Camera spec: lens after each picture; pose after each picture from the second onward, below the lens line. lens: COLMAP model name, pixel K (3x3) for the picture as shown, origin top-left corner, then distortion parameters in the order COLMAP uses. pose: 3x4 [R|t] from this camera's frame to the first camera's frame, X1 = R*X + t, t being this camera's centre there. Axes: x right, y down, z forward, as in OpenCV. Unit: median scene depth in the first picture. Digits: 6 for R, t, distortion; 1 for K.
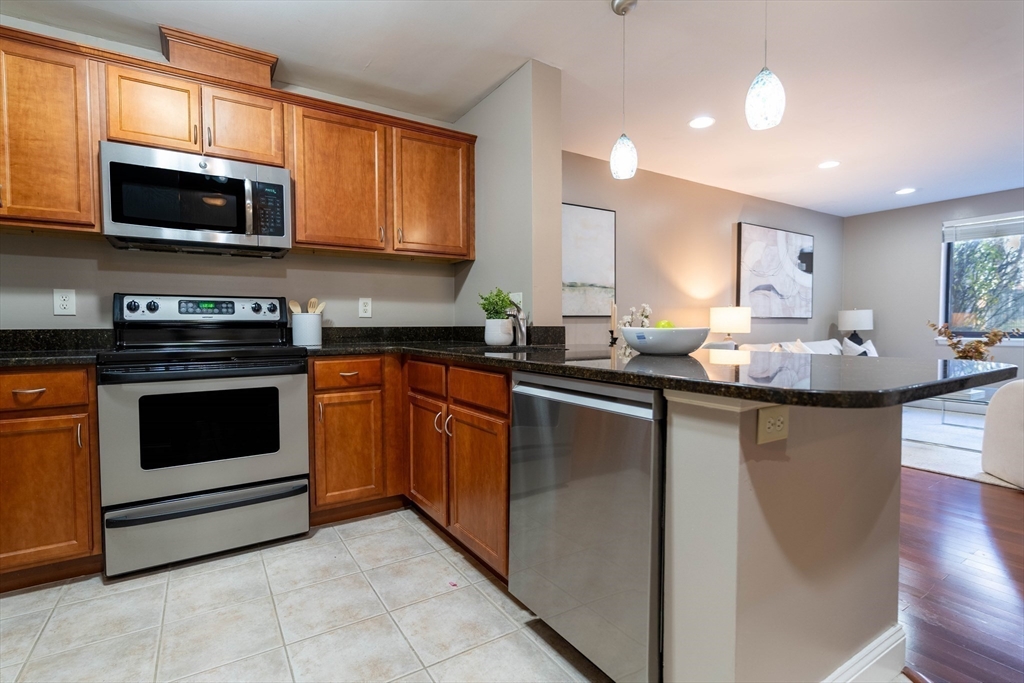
lens RADIAL K [[486.2, 0, 508.5], [0, 486.2, 340.2], [0, 0, 1]] dist [0.000387, -0.000016]
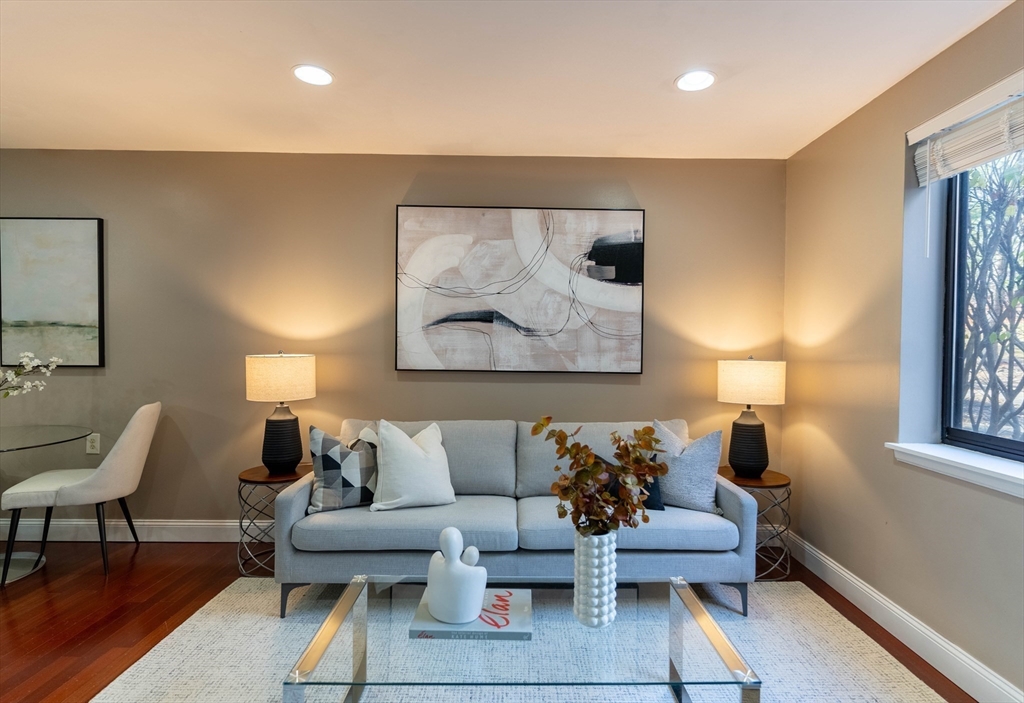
lens RADIAL K [[521.9, 0, 527.3], [0, 521.9, 352.1], [0, 0, 1]] dist [-0.000627, -0.000117]
pose [[0.849258, 0.023059, -0.527475, 1.699538], [-0.032386, 0.999440, -0.008451, -0.123999], [0.526984, 0.024260, 0.849529, 1.011558]]
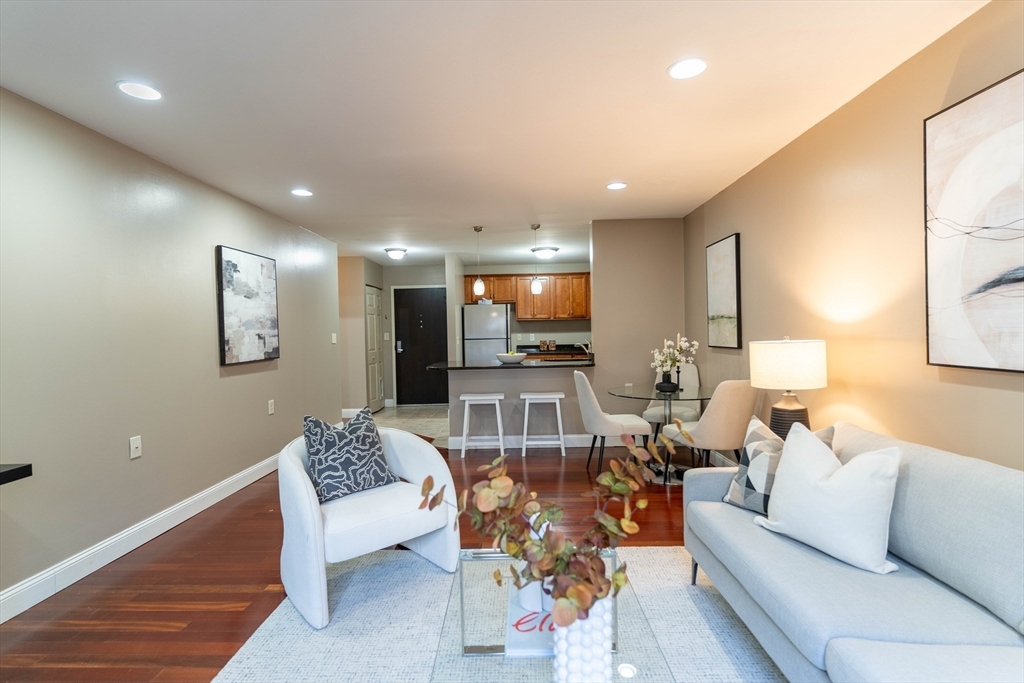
lens RADIAL K [[486.2, 0, 512.2], [0, 486.2, 342.6], [0, 0, 1]] dist [0.000387, -0.000016]
pose [[-0.555736, 0.035984, -0.830580, 1.790676], [-0.002757, 0.998978, 0.045124, -0.147820], [0.831354, 0.027367, -0.555069, 1.710396]]
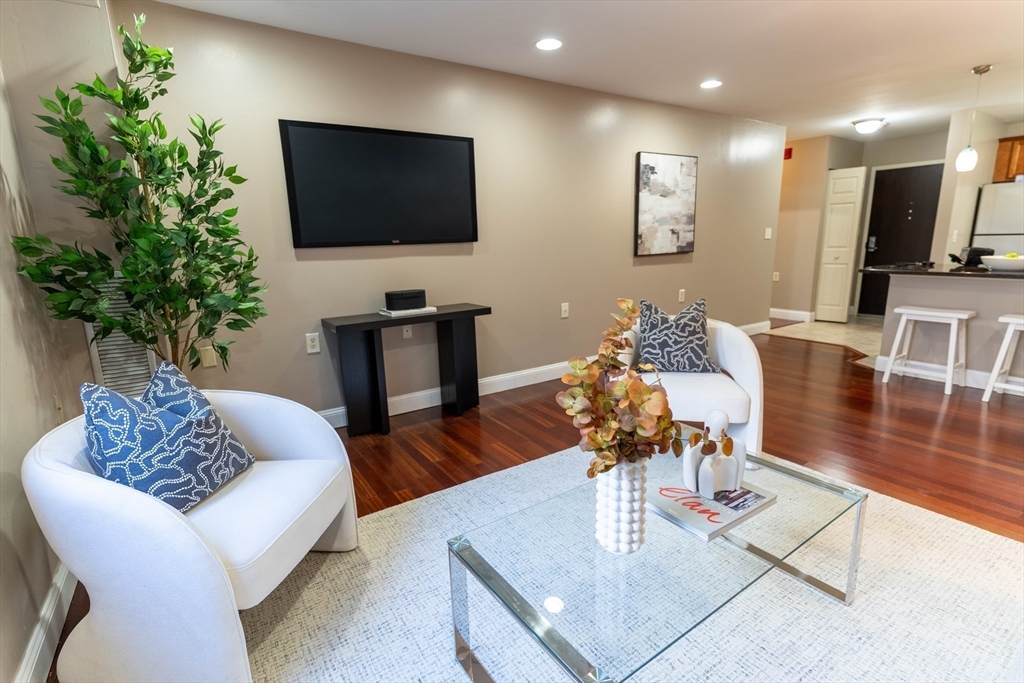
lens RADIAL K [[486.2, 0, 510.0], [0, 486.2, 343.9], [0, 0, 1]] dist [0.000387, -0.000016]
pose [[-0.999440, 0.031634, -0.010894, 1.574516], [0.028034, 0.969518, 0.243411, -0.145555], [0.018262, 0.242969, -0.969862, 1.943884]]
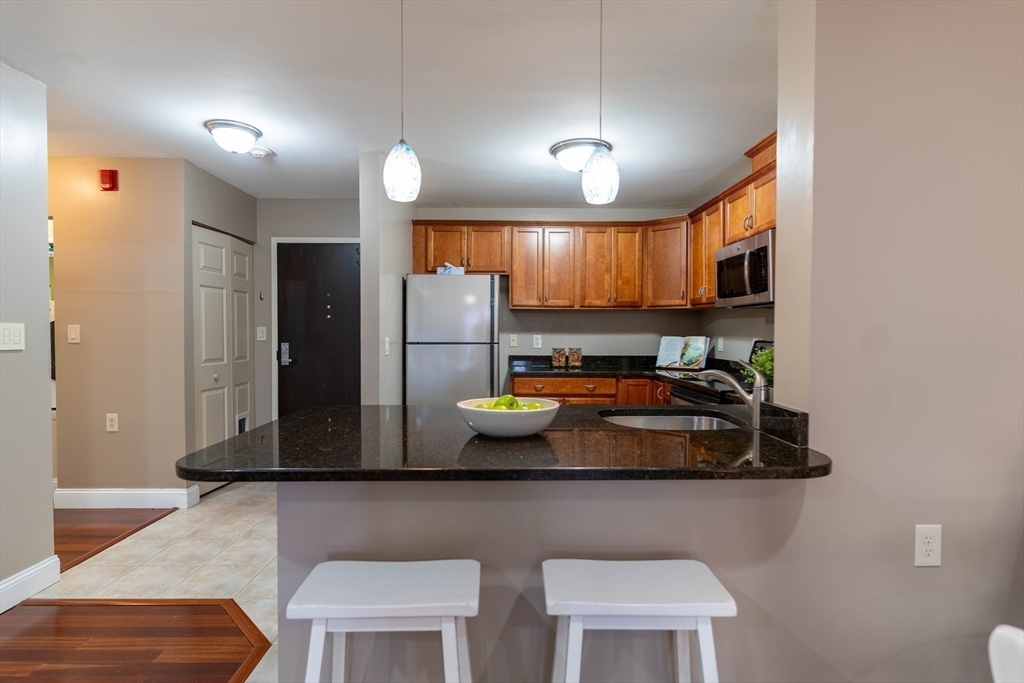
lens RADIAL K [[504.5, 0, 508.3], [0, 504.5, 340.2], [0, 0, 1]] dist [0.000324, -0.000215]
pose [[-0.533456, 0.019689, -0.845599, 0.718017], [-0.027092, 0.998818, 0.040348, -0.115006], [0.845394, 0.044432, -0.532292, 0.968369]]
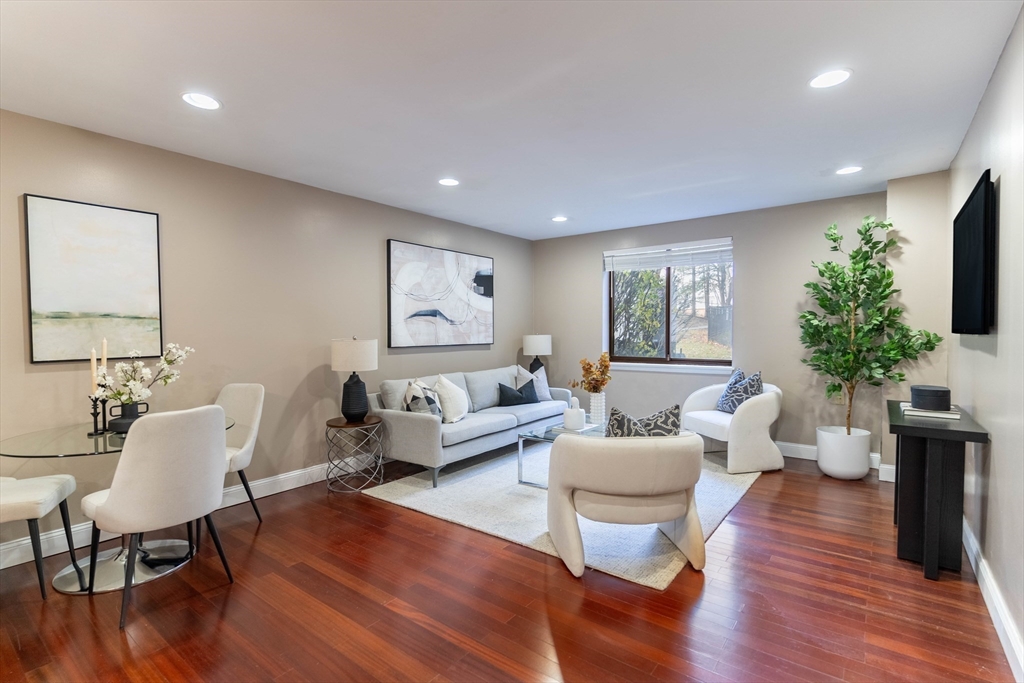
lens RADIAL K [[486.2, 0, 509.4], [0, 486.2, 342.2], [0, 0, 1]] dist [0.000387, -0.000016]
pose [[0.938541, -0.008993, 0.345050, 0.680142], [0.011768, 0.999913, -0.005950, -0.089567], [-0.344966, 0.009645, 0.938566, 0.189444]]
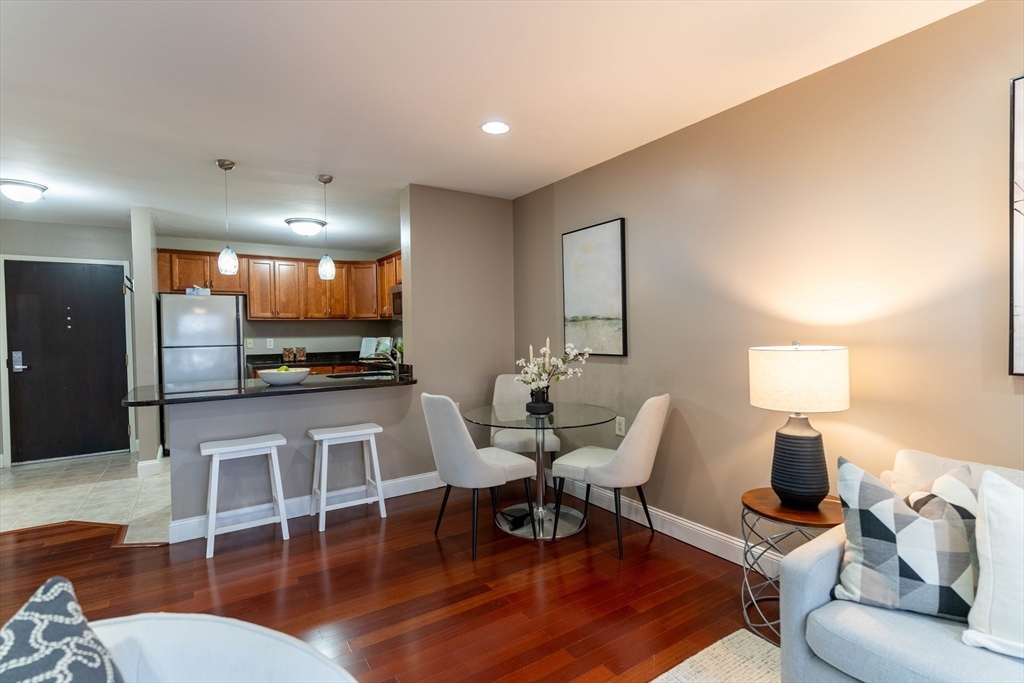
lens RADIAL K [[486.2, 0, 511.2], [0, 486.2, 341.3], [0, 0, 1]] dist [0.000387, -0.000016]
pose [[0.014604, 0.026102, -0.999553, 1.444724], [-0.017081, 0.999520, 0.025852, -0.130848], [0.999747, 0.016695, 0.015043, 1.205244]]
